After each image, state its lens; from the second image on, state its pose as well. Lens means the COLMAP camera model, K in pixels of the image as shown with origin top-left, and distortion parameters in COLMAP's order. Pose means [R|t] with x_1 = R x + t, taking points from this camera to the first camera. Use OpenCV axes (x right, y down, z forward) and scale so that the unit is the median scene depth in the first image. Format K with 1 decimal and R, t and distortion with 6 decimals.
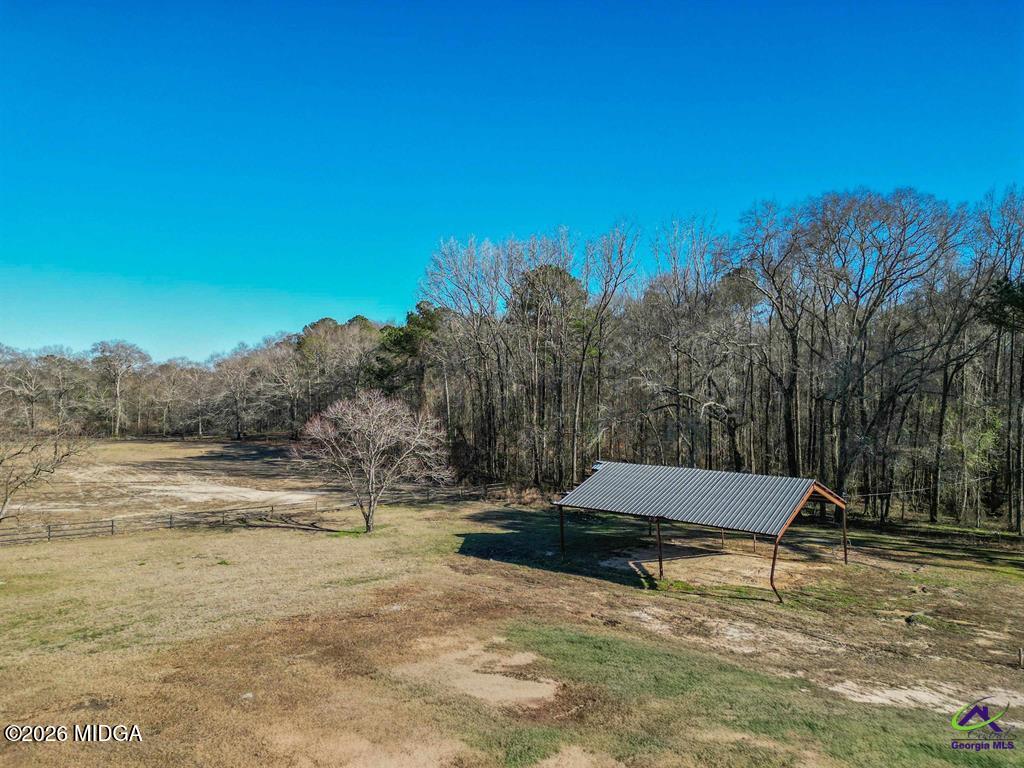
lens RADIAL K [[713.7, 0, 514.2], [0, 713.7, 385.9], [0, 0, 1]] dist [0.061445, -0.050254]
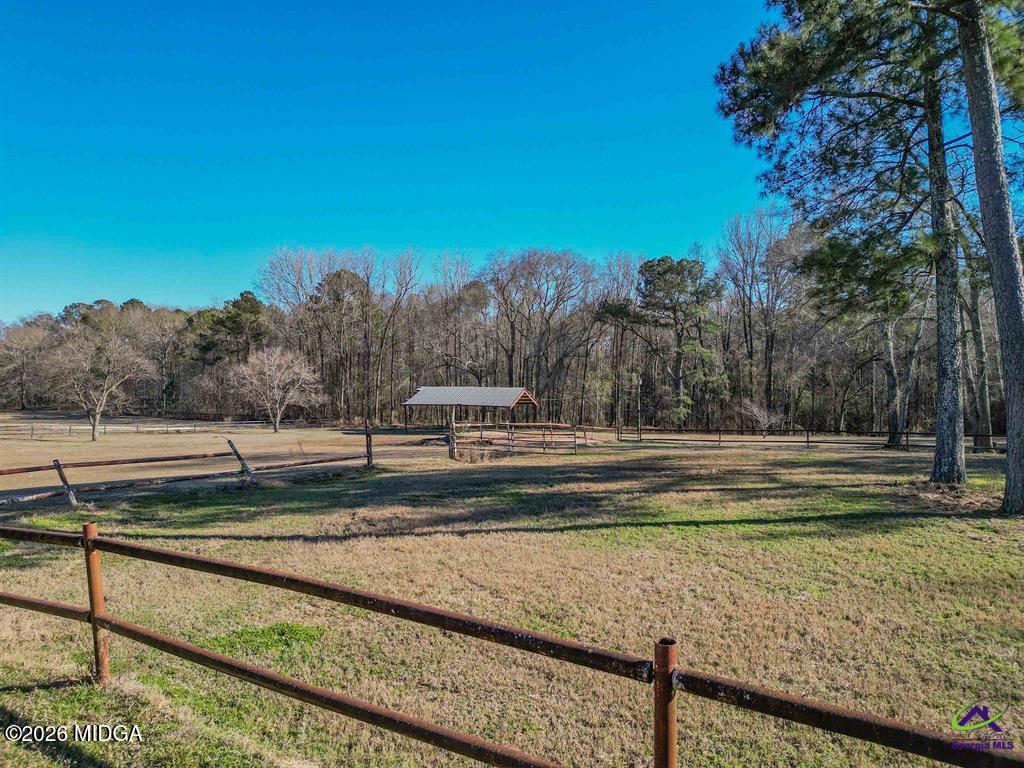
lens RADIAL K [[713.7, 0, 515.2], [0, 713.7, 384.1], [0, 0, 1]] dist [0.061445, -0.050254]
pose [[0.922563, 0.006743, 0.385789, -0.274190], [-0.007594, 0.999971, 0.000683, 0.070532], [-0.385773, -0.003560, 0.922587, -0.603598]]
